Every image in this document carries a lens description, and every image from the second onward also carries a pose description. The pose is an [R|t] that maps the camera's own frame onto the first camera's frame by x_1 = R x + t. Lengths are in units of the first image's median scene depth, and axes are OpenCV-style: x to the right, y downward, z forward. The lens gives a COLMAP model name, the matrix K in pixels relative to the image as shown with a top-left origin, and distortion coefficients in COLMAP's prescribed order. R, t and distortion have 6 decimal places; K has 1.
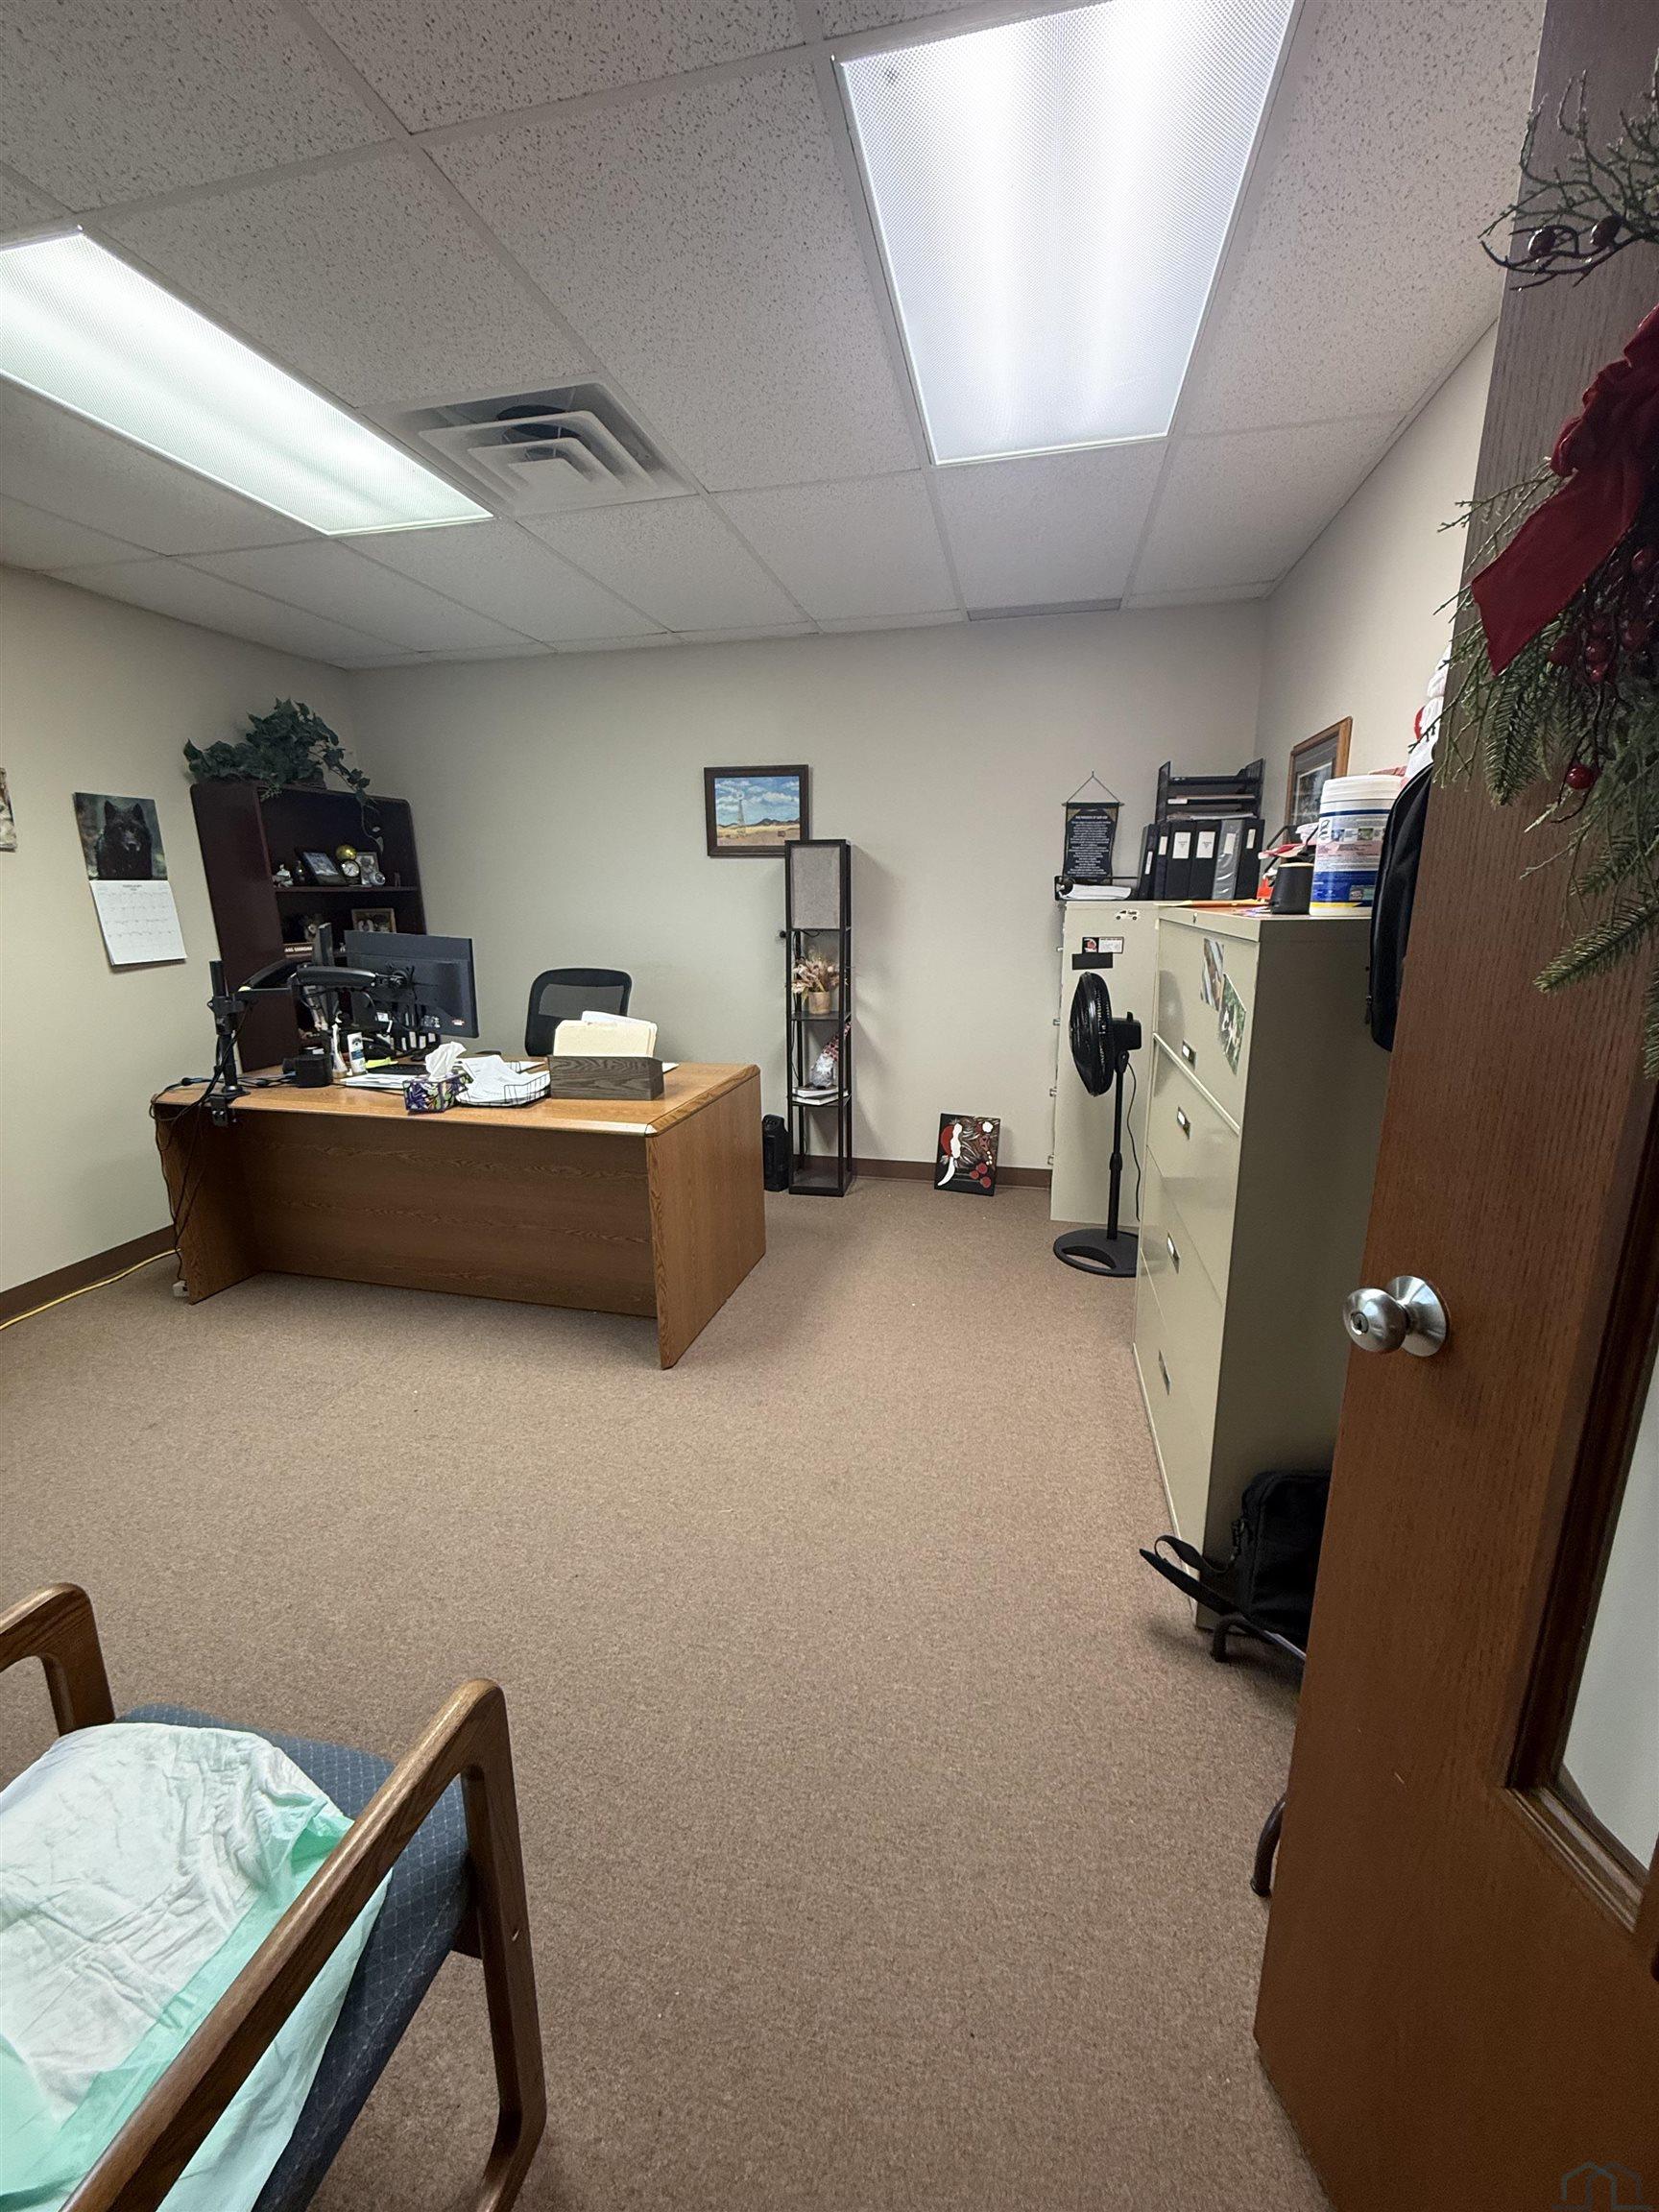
lens RADIAL K [[884.5, 0, 831.4], [0, 884.5, 1106.7], [0, 0, 1]] dist [-0.002471, -0.000106]
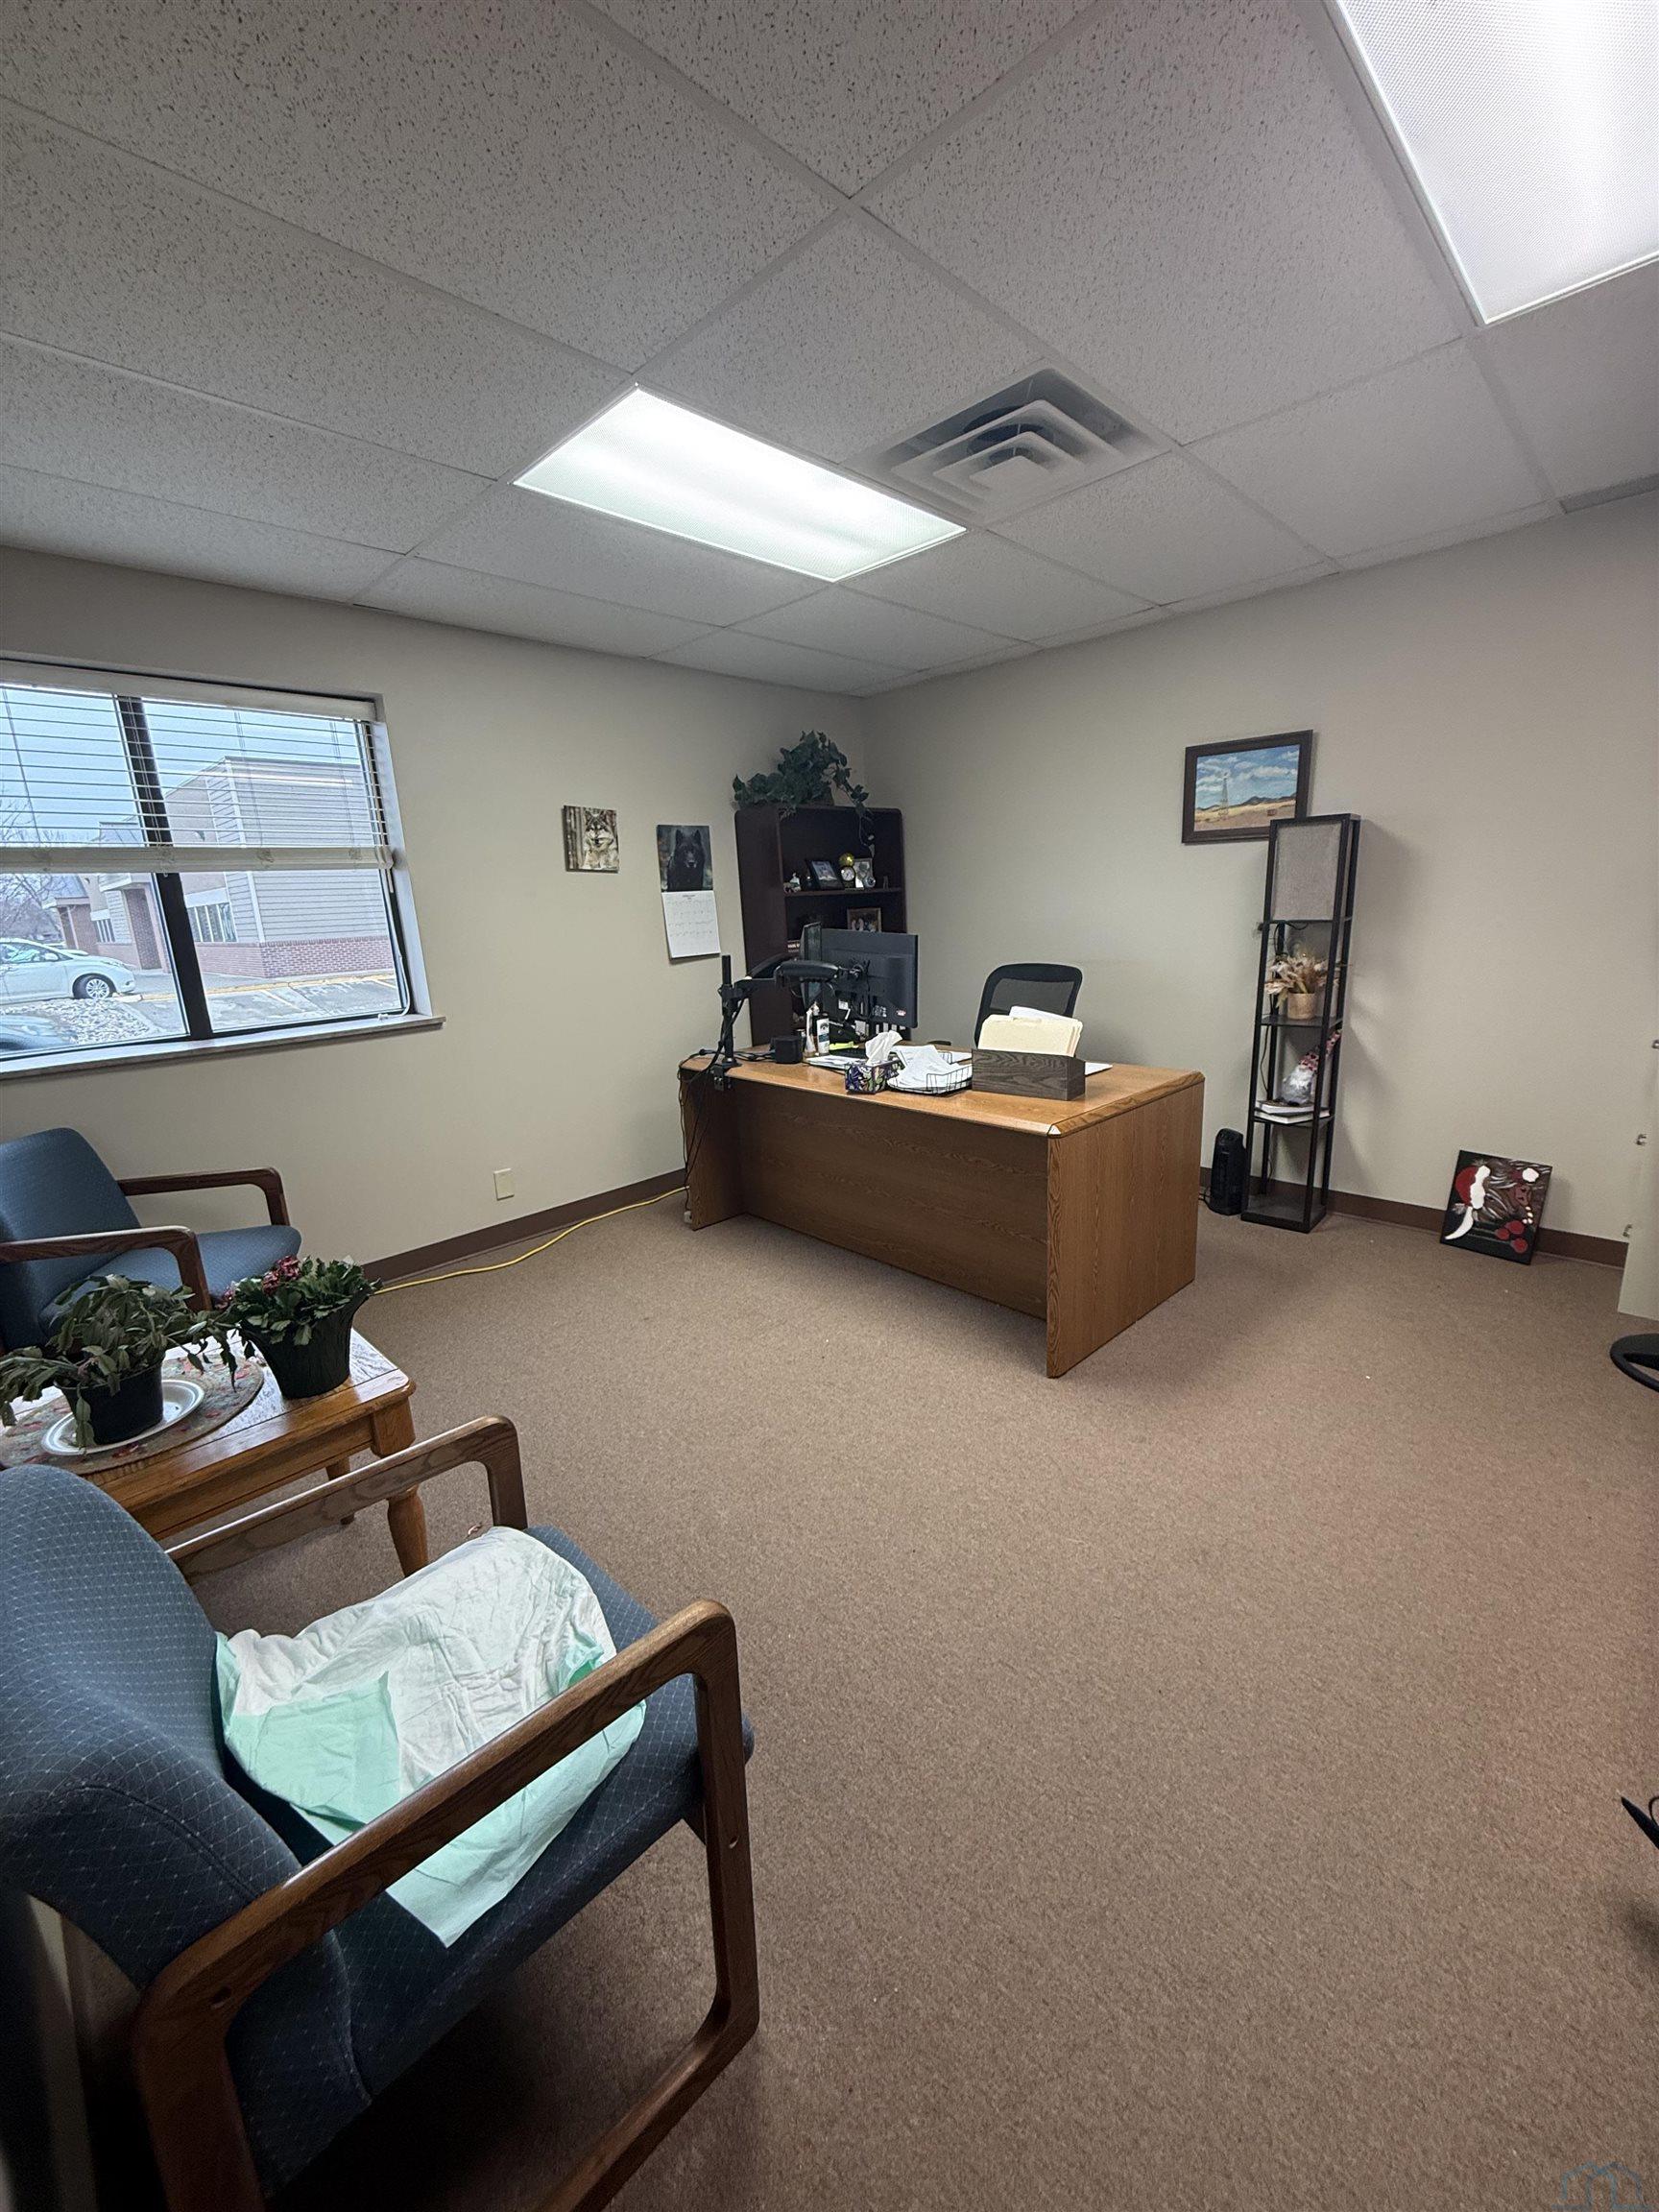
lens RADIAL K [[884.5, 0, 833.1], [0, 884.5, 1106.5], [0, 0, 1]] dist [-0.002471, -0.000106]
pose [[0.846538, 0.093085, -0.524126, 0.091421], [-0.090186, 0.995438, 0.031127, -0.008180], [0.524633, 0.020919, 0.851072, 0.041753]]
